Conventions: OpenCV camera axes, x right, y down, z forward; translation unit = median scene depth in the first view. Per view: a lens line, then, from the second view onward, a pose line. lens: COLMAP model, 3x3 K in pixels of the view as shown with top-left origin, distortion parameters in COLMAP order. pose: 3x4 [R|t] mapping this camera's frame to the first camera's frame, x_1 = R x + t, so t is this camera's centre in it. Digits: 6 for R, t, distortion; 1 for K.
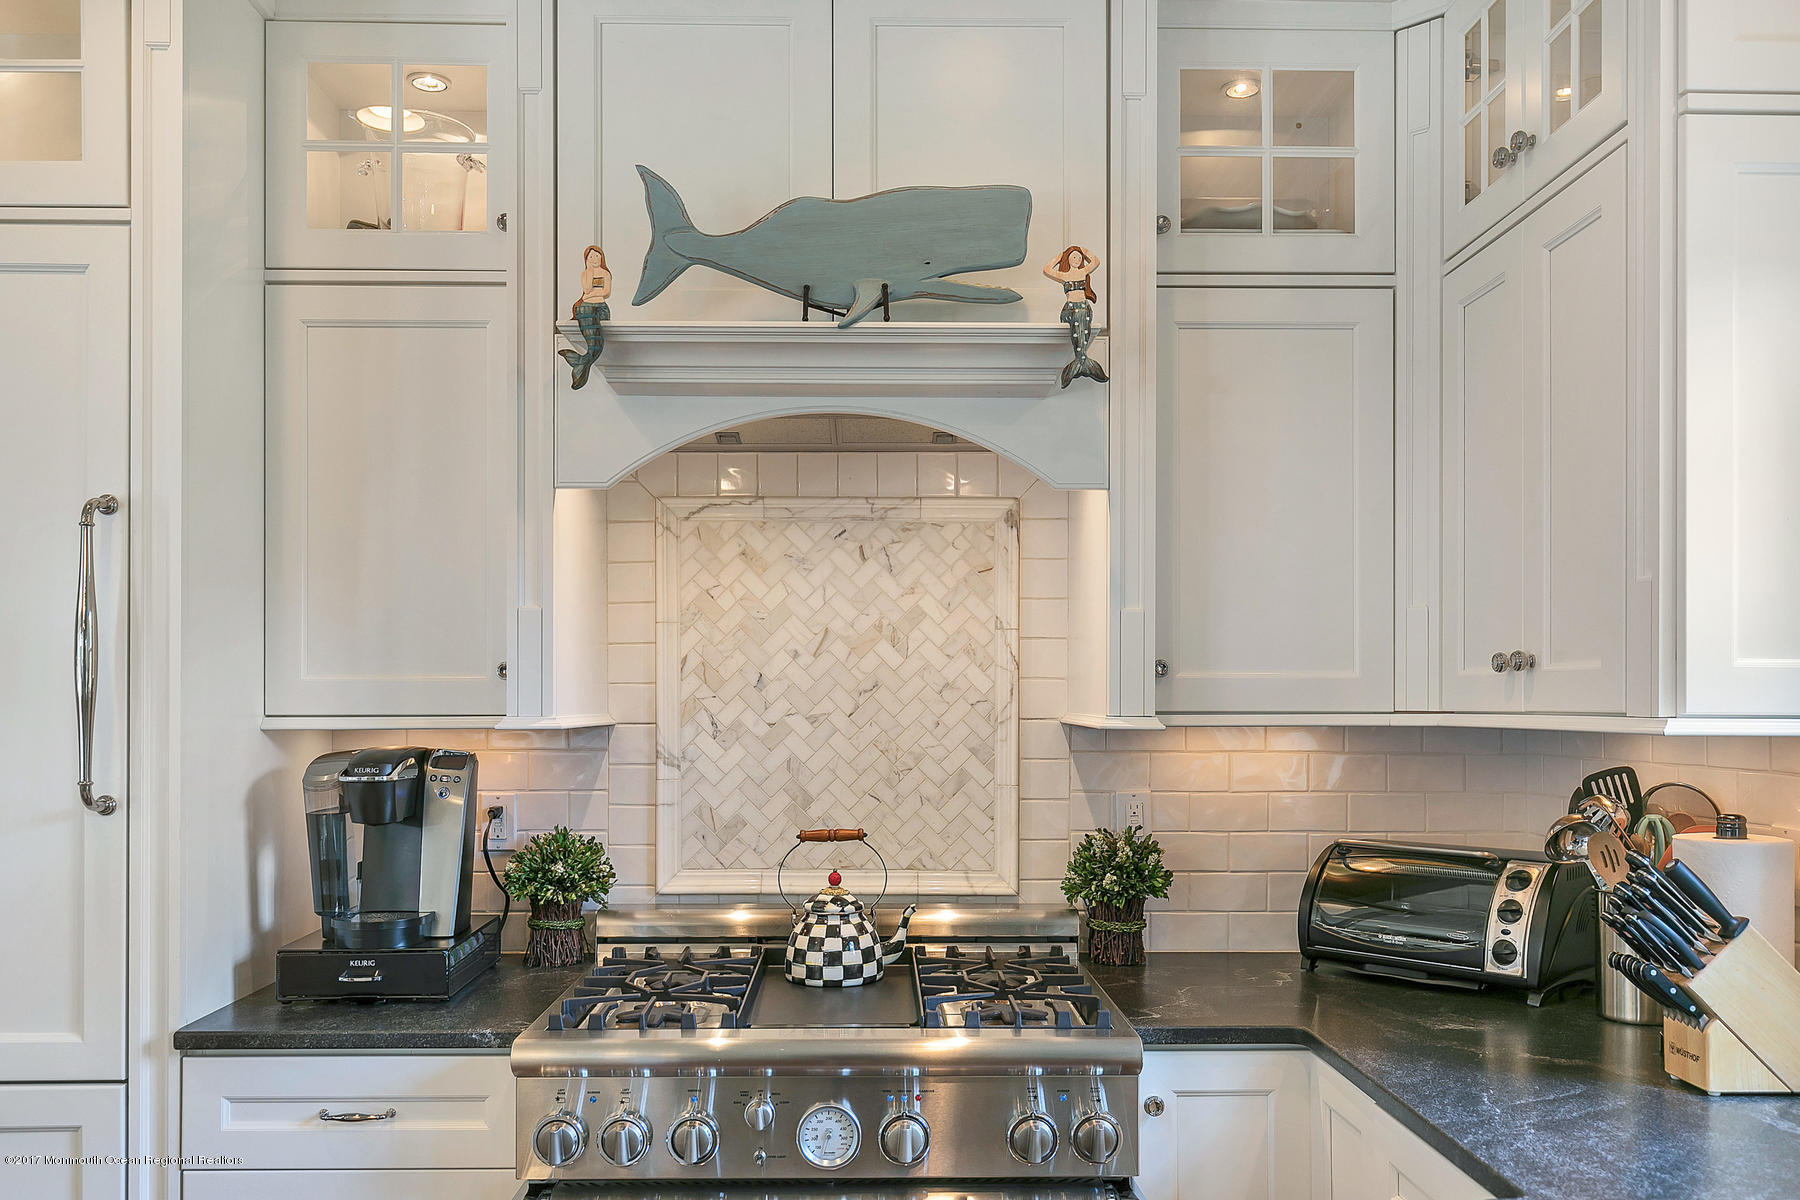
lens RADIAL K [[1432.0, 0, 905.6], [0, 1432.0, 695.1], [0, 0, 1]] dist [-0.001904, -0.007333]
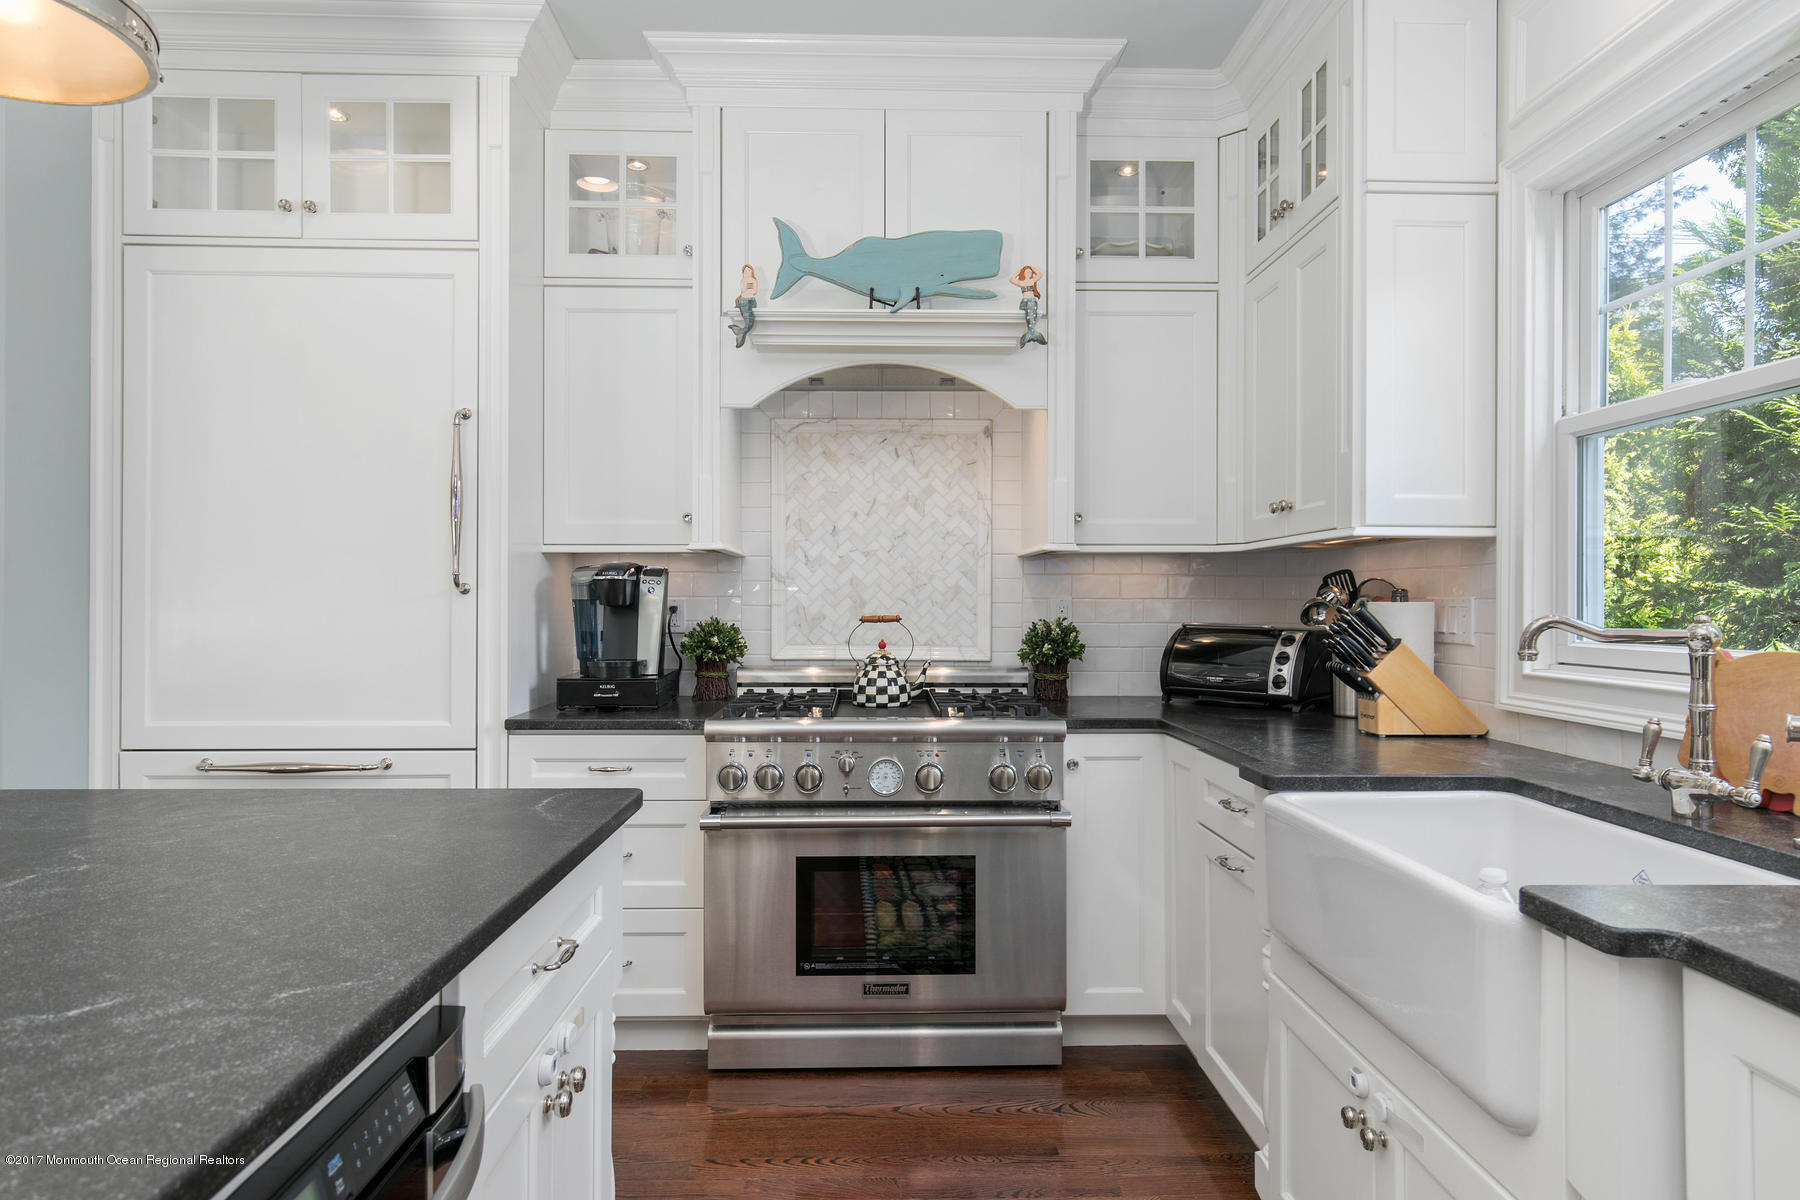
lens RADIAL K [[1059.4, 0, 900.0], [0, 1059.4, 600.0], [0, 0, 1]] dist [0.000816, 0.000955]
pose [[0.999984, 0.001958, 0.005293, -0.036491], [-0.001964, 0.999997, 0.001192, 0.076618], [-0.005290, -0.001202, 0.999985, -0.241130]]
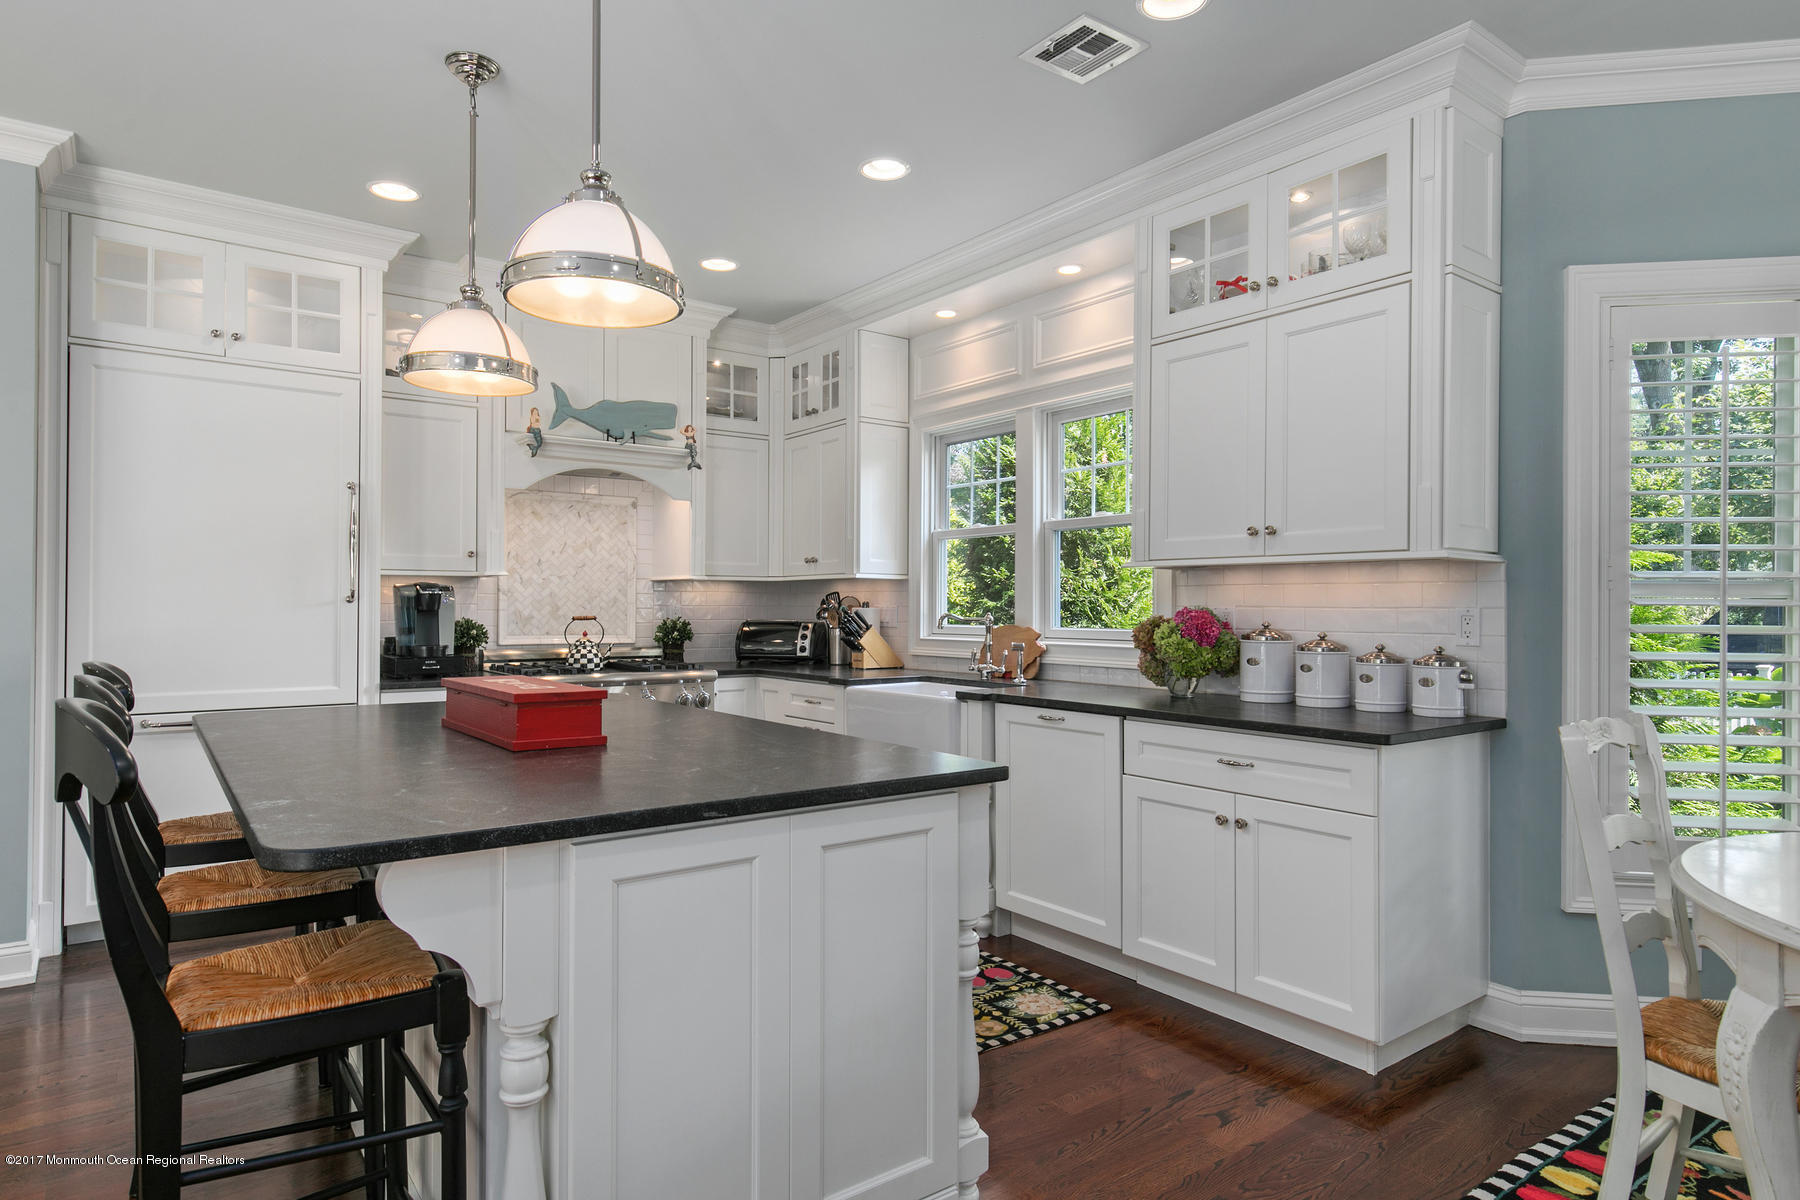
lens RADIAL K [[1032.6, 0, 900.0], [0, 1032.6, 600.0], [0, 0, 1]] dist [-0.001906, -0.000127]
pose [[0.811064, 0.005862, 0.584929, -0.742203], [-0.004644, 0.999983, -0.003582, 0.069499], [-0.584940, 0.000189, 0.811077, -0.993301]]
